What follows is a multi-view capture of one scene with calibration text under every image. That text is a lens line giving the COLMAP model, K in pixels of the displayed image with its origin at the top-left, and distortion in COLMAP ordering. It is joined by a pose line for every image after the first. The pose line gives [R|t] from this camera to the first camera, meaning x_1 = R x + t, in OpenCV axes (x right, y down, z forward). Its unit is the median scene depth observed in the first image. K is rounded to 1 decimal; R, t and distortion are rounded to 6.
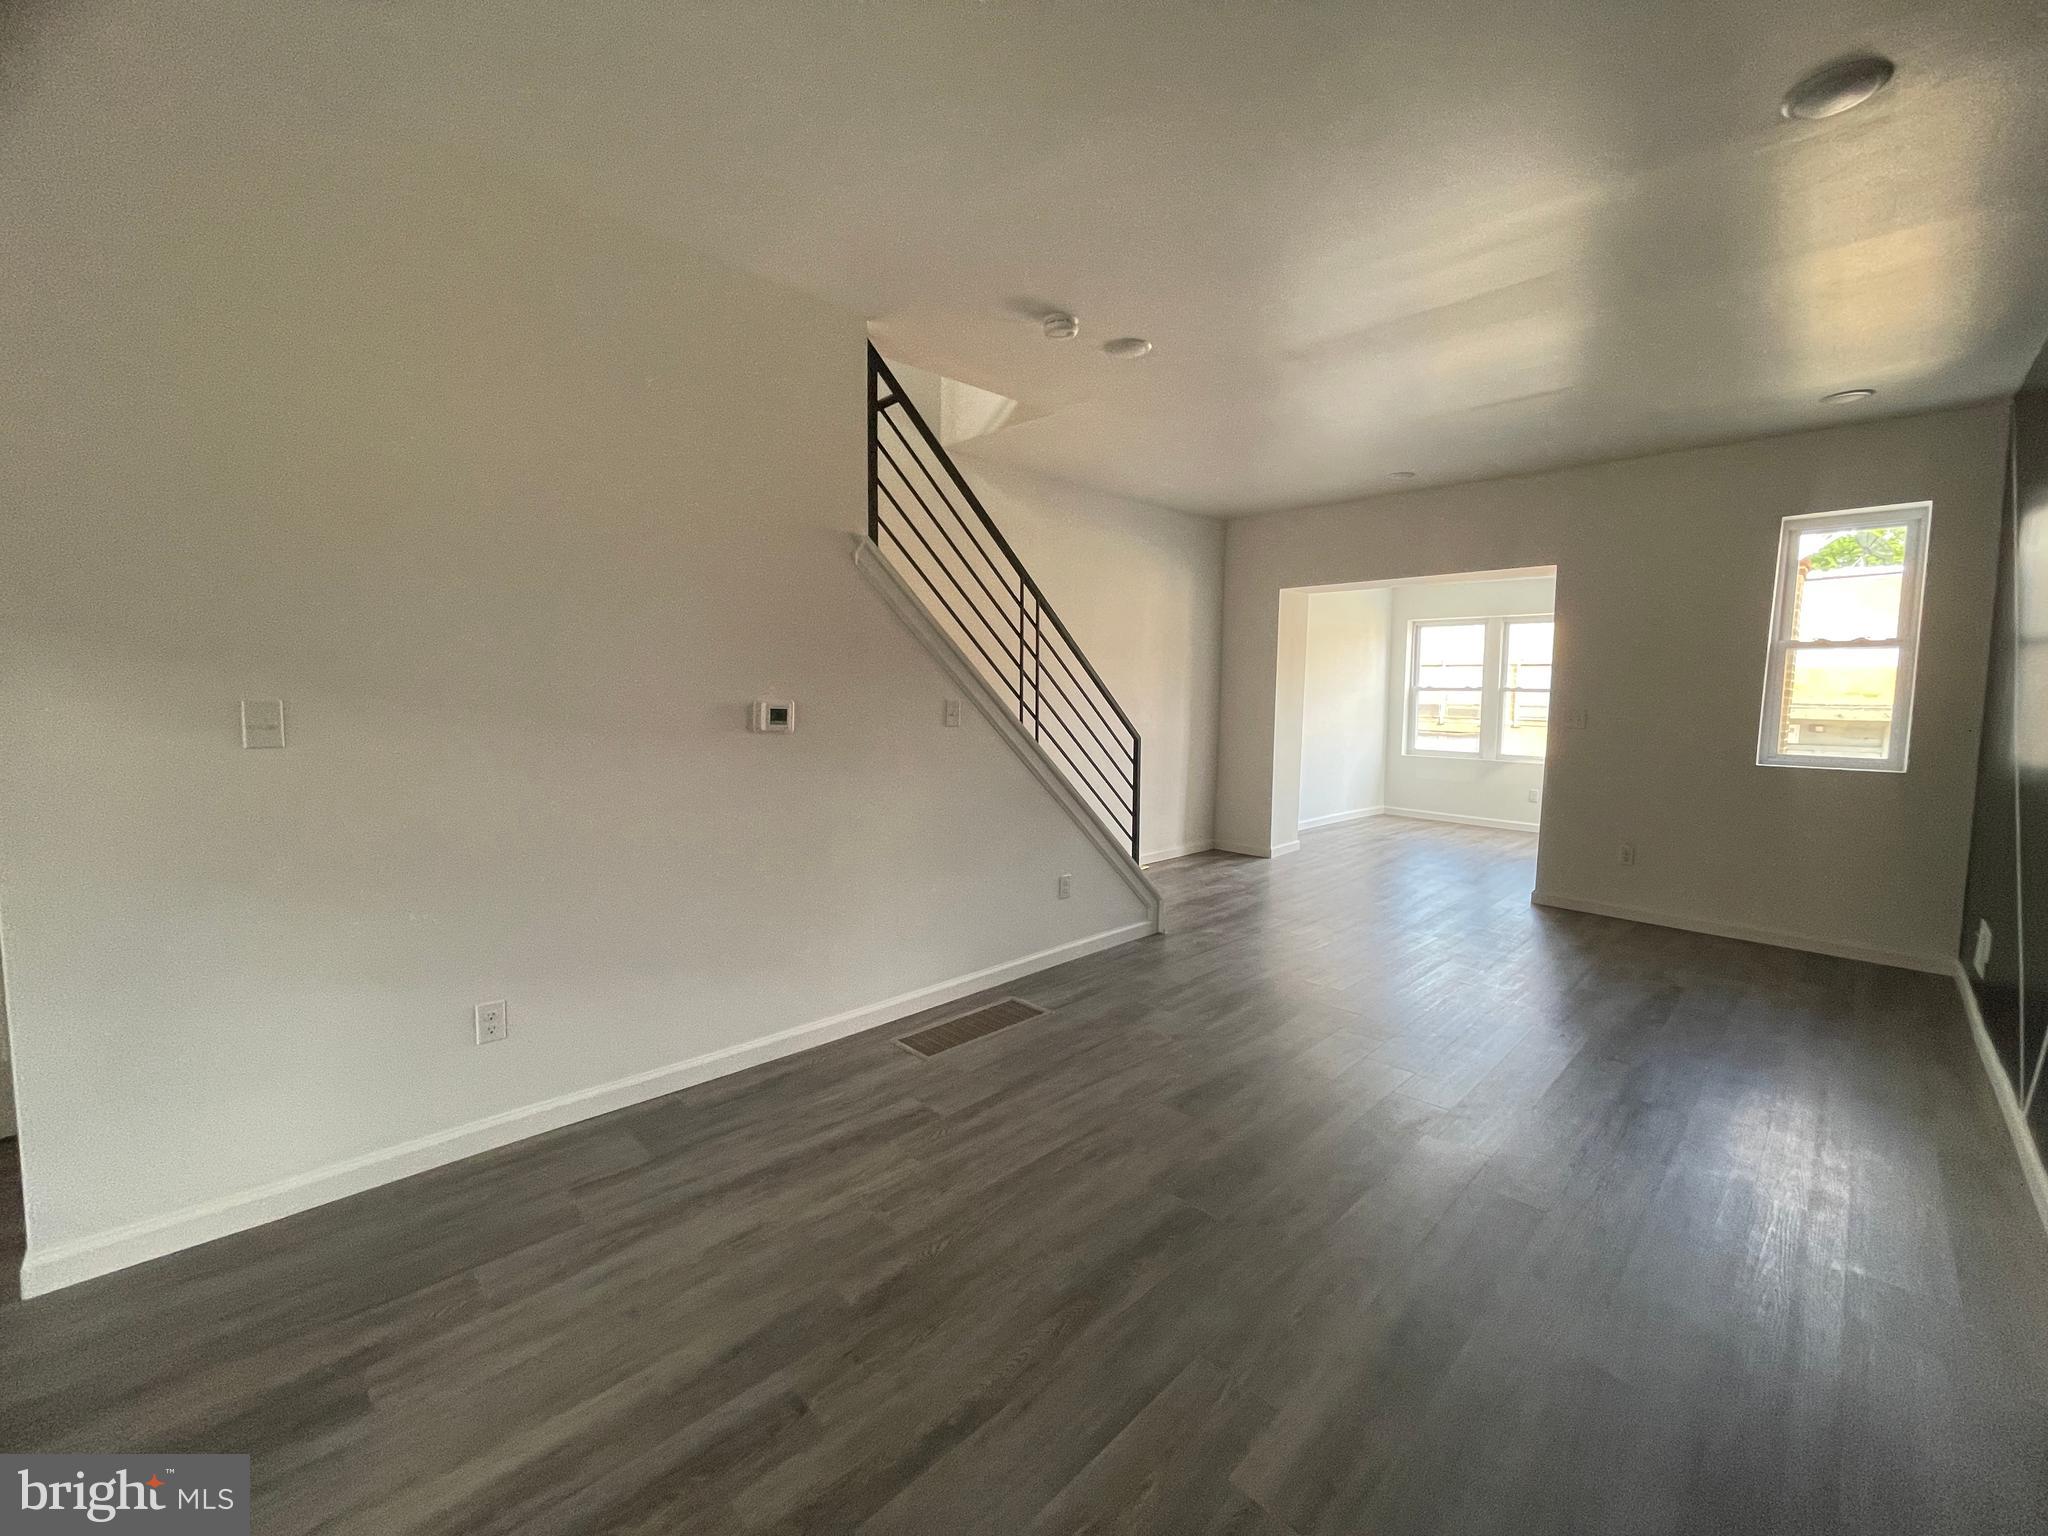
lens RADIAL K [[823.5, 0, 1021.8], [0, 823.5, 751.5], [0, 0, 1]] dist [-0.001656, 0.005188]
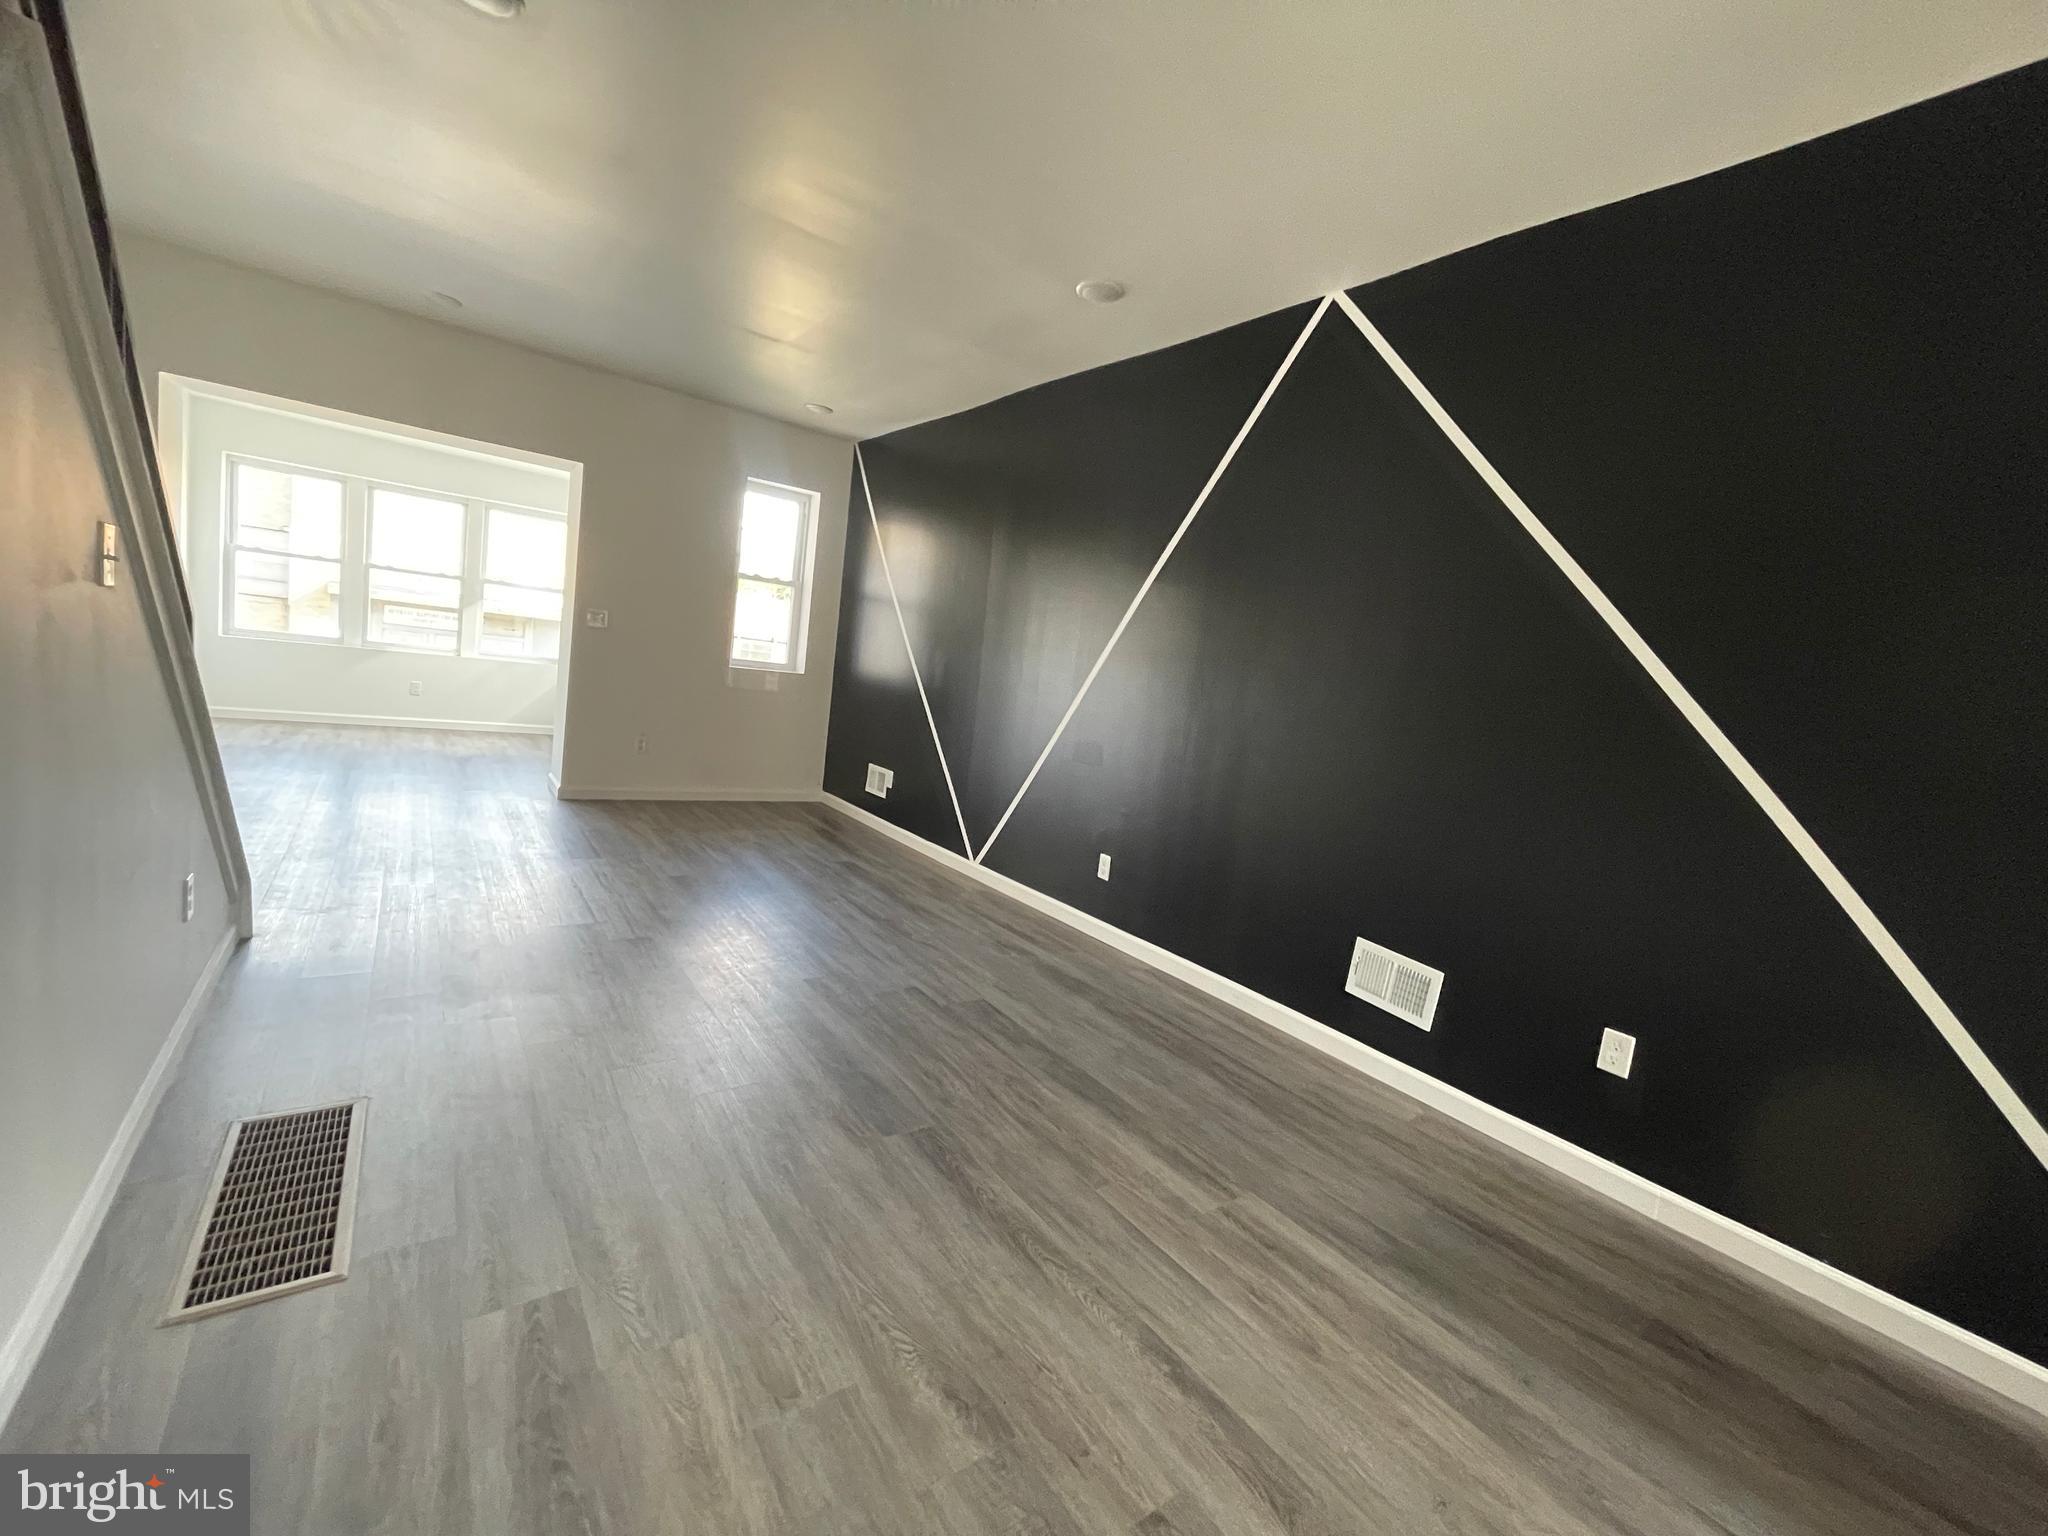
lens RADIAL K [[823.5, 0, 1021.8], [0, 823.5, 751.5], [0, 0, 1]] dist [-0.001656, 0.005188]
pose [[0.148483, -0.097780, 0.984069, -0.570231], [-0.044306, 0.993443, 0.105397, -0.012885], [-0.987922, -0.059250, 0.143177, 0.602382]]
